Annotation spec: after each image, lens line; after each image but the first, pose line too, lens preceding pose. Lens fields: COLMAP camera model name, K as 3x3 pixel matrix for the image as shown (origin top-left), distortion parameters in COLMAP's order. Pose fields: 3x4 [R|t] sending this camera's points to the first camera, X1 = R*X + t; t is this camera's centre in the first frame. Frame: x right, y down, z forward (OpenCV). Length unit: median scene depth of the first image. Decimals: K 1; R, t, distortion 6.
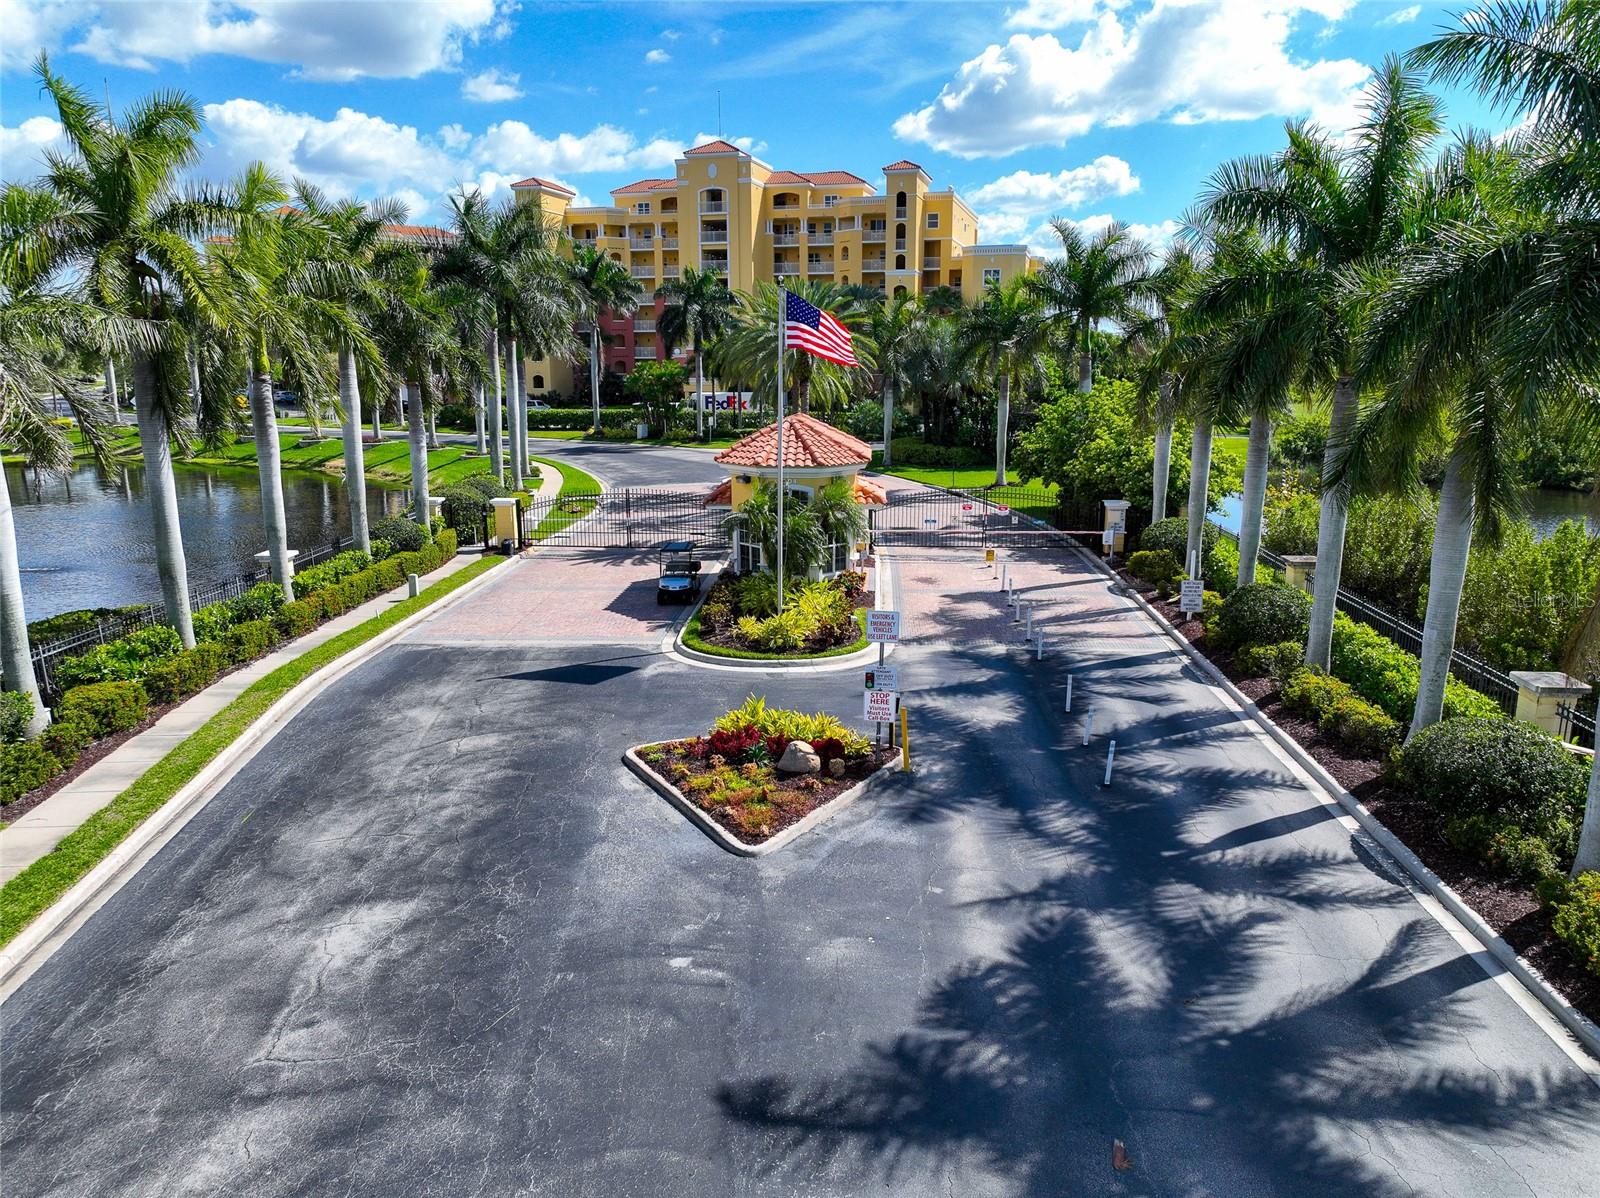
lens RADIAL K [[1129.0, 0, 800.0], [0, 1129.0, 599.0], [0, 0, 1]] dist [0.008896, 0.002458]
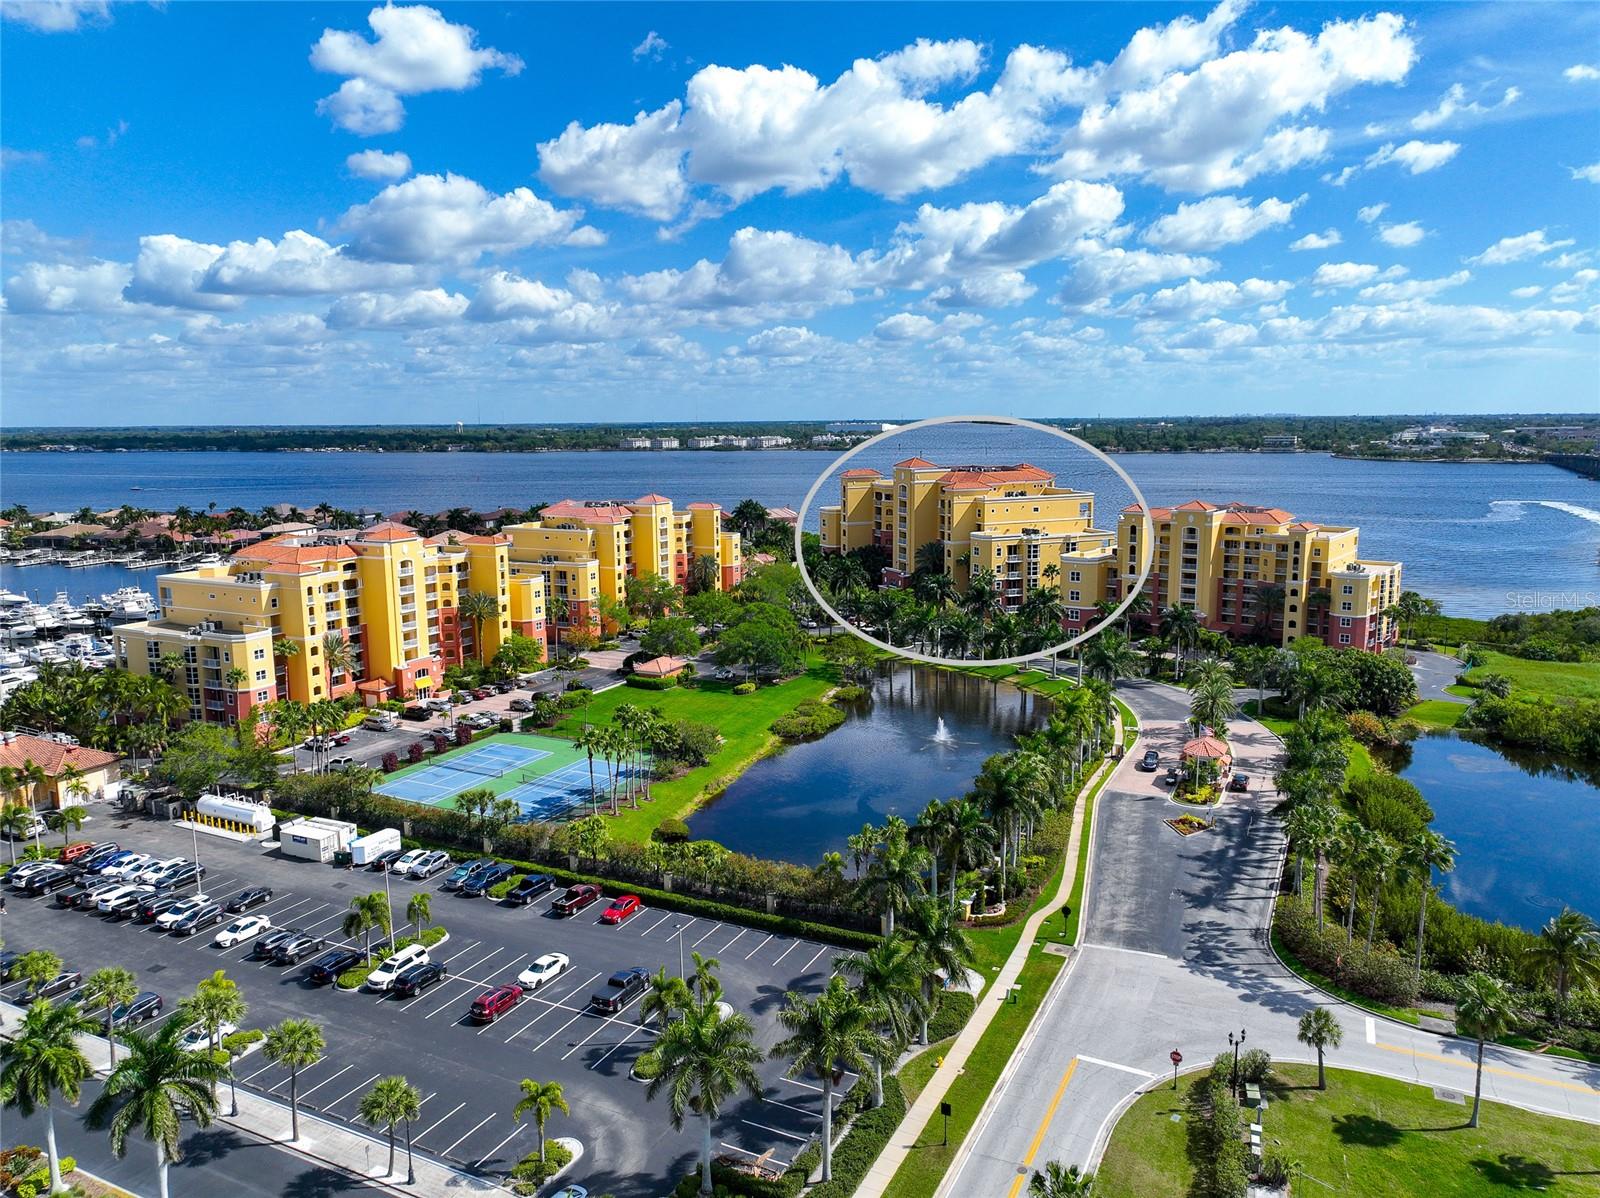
lens RADIAL K [[1129.0, 0, 800.0], [0, 1129.0, 599.0], [0, 0, 1]] dist [0.008896, 0.002458]
pose [[0.920462, 0.056801, -0.386683, 0.120143], [-0.079467, 0.995915, -0.042870, -0.232488], [0.382669, 0.070189, 0.921216, -2.005761]]
